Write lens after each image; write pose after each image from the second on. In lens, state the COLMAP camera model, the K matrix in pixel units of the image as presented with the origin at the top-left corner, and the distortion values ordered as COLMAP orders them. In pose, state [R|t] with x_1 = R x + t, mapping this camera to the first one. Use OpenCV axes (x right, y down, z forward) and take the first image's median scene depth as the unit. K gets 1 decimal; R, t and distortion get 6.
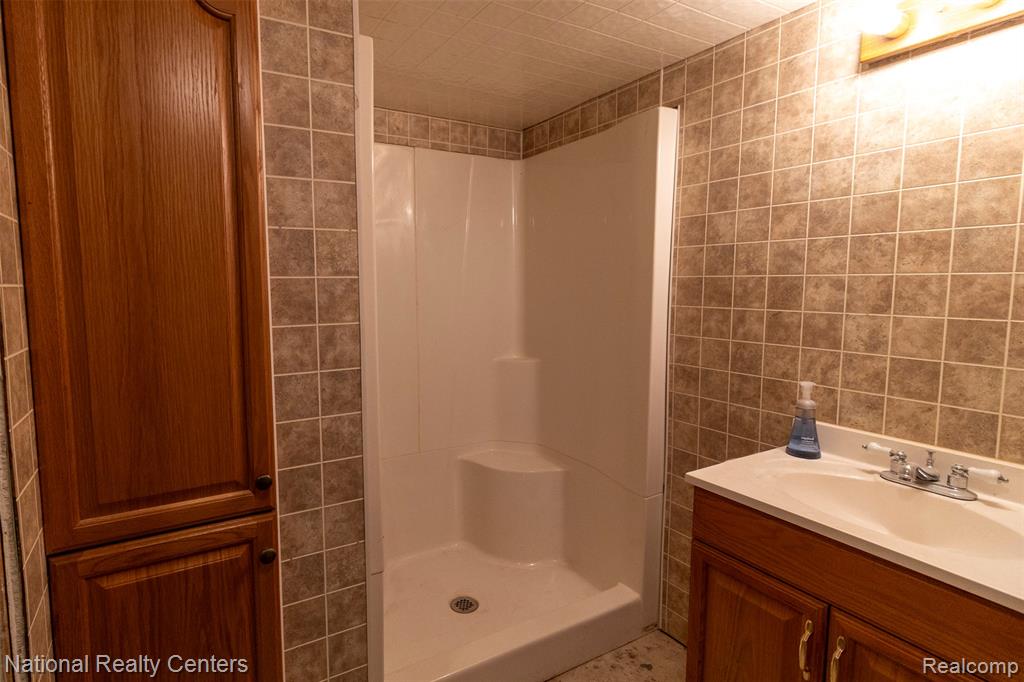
lens RADIAL K [[543.1, 0, 509.8], [0, 543.1, 330.7], [0, 0, 1]] dist [0.003001, 0.000169]
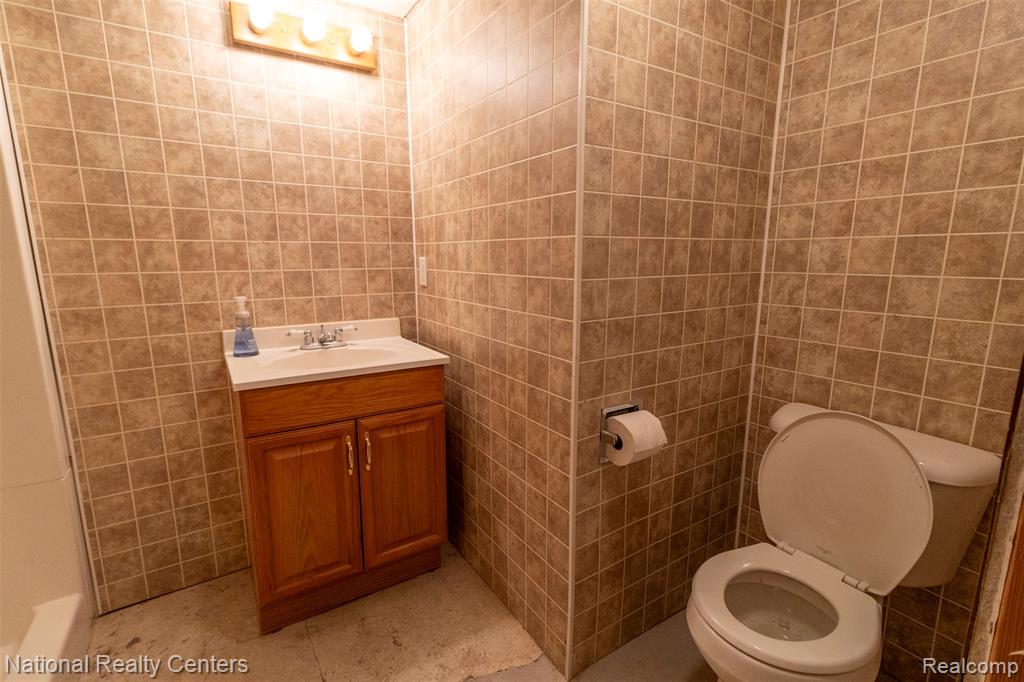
lens RADIAL K [[468.3, 0, 502.3], [0, 468.3, 338.0], [0, 0, 1]] dist [0.005966, 0.000565]
pose [[-0.025132, -0.182512, 0.982882, -0.518234], [0.099933, 0.977810, 0.184125, 0.046160], [-0.994677, 0.102850, -0.006335, 0.401345]]
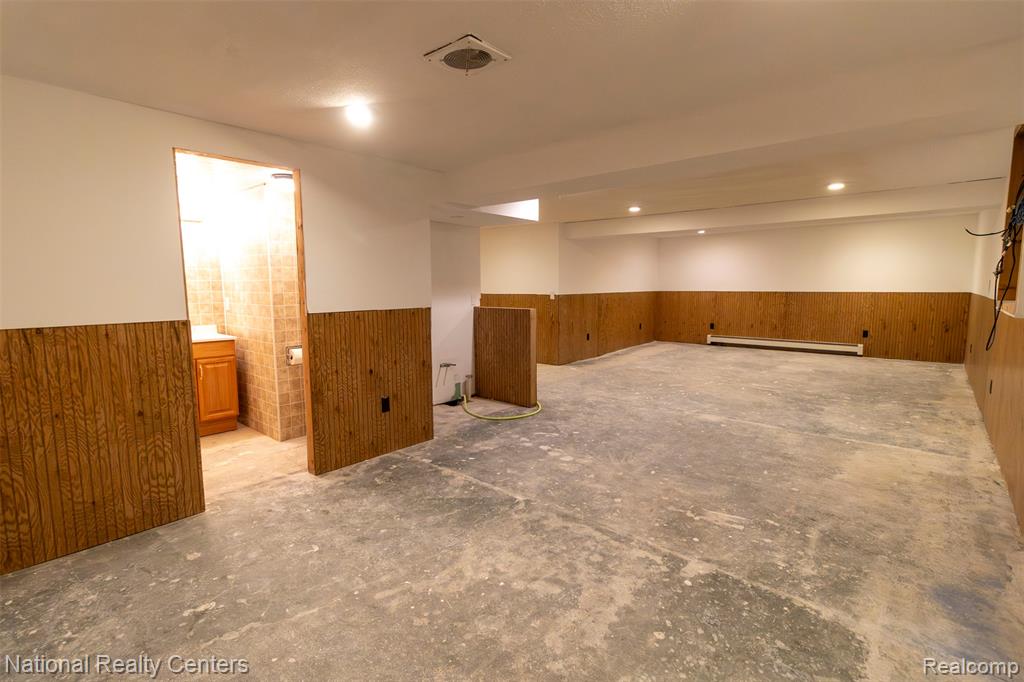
lens RADIAL K [[468.3, 0, 502.3], [0, 468.3, 338.0], [0, 0, 1]] dist [0.005966, 0.000565]
pose [[-0.310310, -0.109352, 0.944325, -2.565047], [0.094745, 0.984859, 0.145179, 0.027885], [-0.945902, 0.134521, -0.295251, -0.144349]]
